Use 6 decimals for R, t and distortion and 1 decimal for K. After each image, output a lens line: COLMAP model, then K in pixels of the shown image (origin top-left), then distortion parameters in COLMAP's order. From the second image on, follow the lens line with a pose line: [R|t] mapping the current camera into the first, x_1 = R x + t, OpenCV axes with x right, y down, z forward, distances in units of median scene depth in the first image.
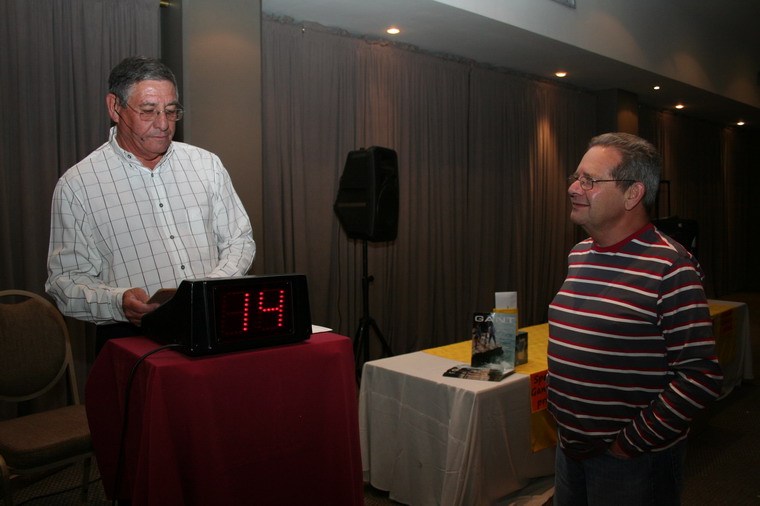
lens RADIAL K [[640.1, 0, 378.4], [0, 640.1, 253.5], [0, 0, 1]] dist [-0.105272, -0.001041]
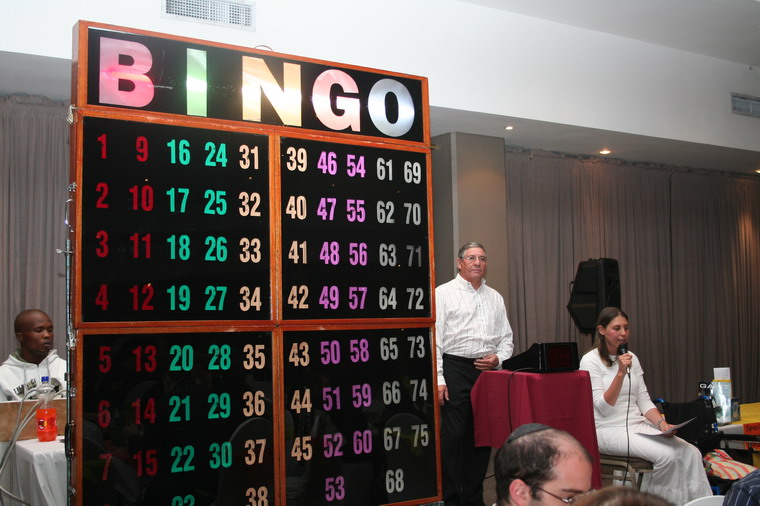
lens RADIAL K [[921.8, 0, 381.3], [0, 921.8, 252.0], [0, 0, 1]] dist [-0.005653, 0.000000]
pose [[0.991867, -0.014235, -0.126483, -0.167683], [-0.001384, 0.992461, -0.122551, 0.033435], [0.127274, 0.121729, 0.984370, -0.665718]]
